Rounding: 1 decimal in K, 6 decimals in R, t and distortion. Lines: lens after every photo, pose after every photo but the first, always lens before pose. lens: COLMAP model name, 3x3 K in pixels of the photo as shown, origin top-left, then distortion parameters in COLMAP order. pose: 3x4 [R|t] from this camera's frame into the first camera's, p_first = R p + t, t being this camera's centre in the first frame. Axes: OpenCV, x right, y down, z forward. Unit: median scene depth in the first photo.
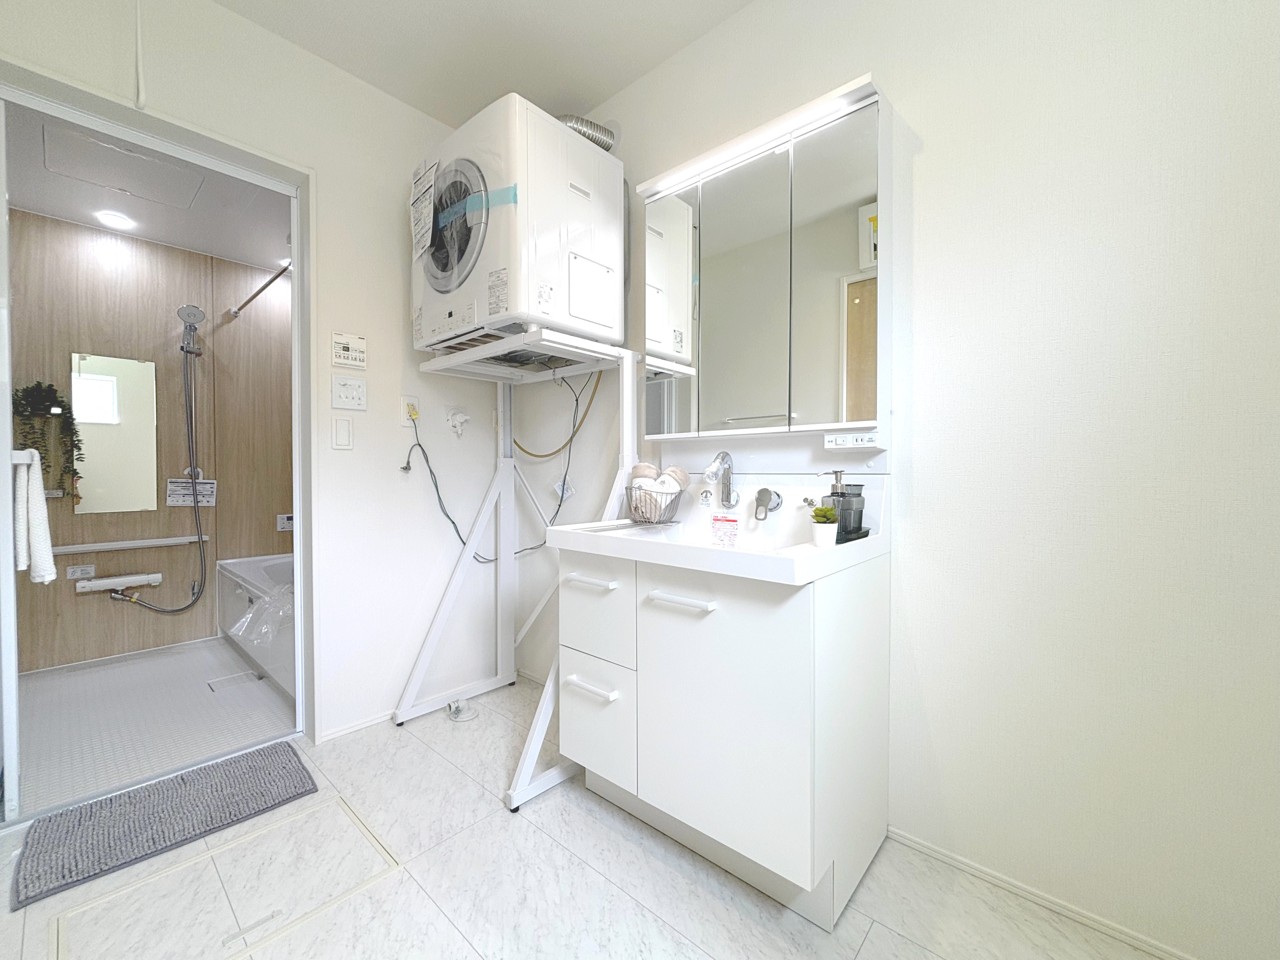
lens RADIAL K [[516.5, 0, 641.8], [0, 516.5, 480.3], [0, 0, 1]] dist [-0.002061, 0.001236]
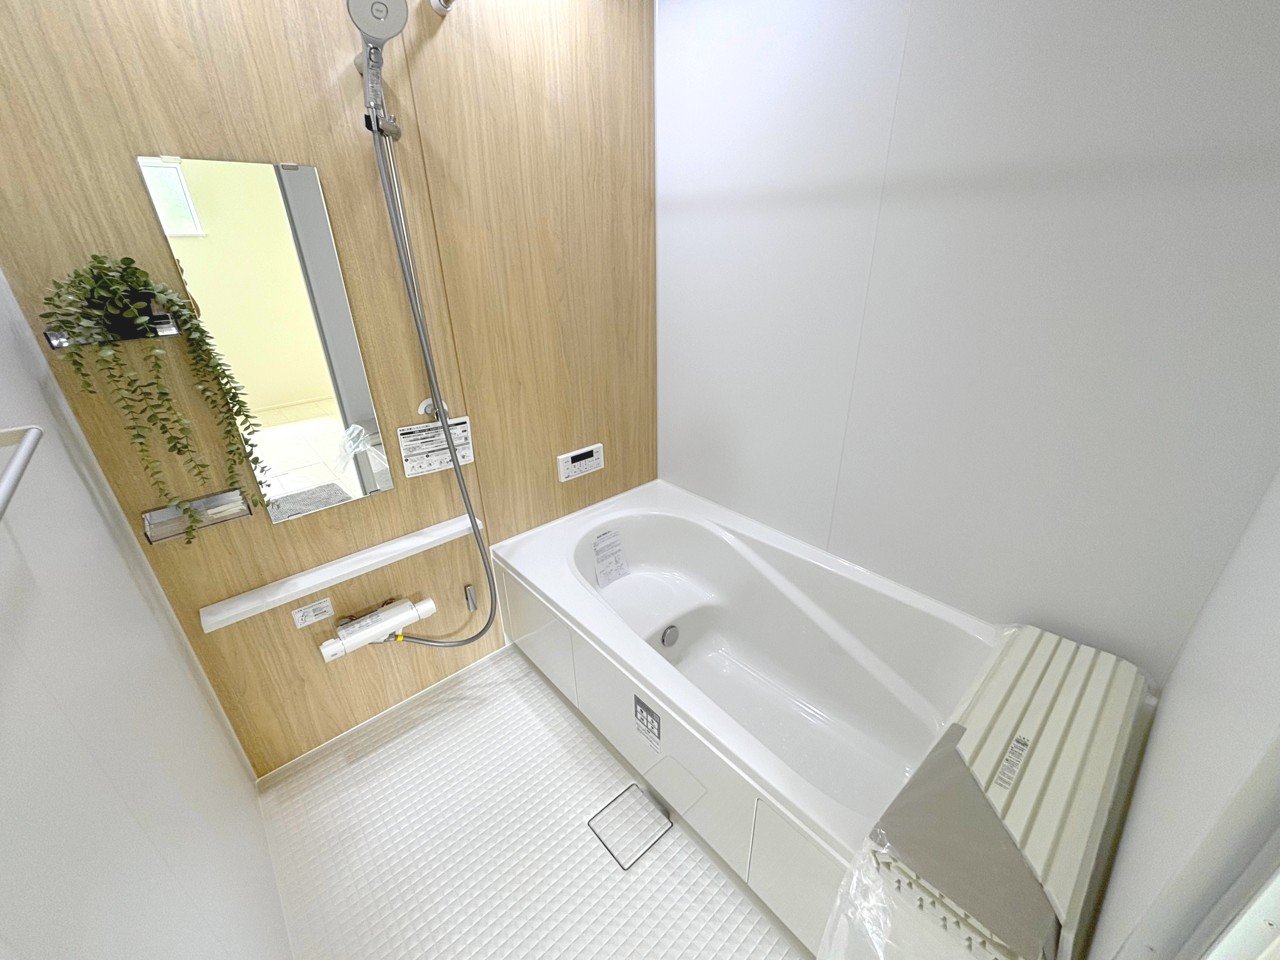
lens RADIAL K [[516.5, 0, 638.5], [0, 516.5, 479.7], [0, 0, 1]] dist [-0.002061, 0.001236]
pose [[0.992837, 0.031822, -0.115160, -0.612444], [0.018264, 0.912126, 0.409504, -0.159057], [0.118072, -0.408674, 0.905011, 0.537829]]
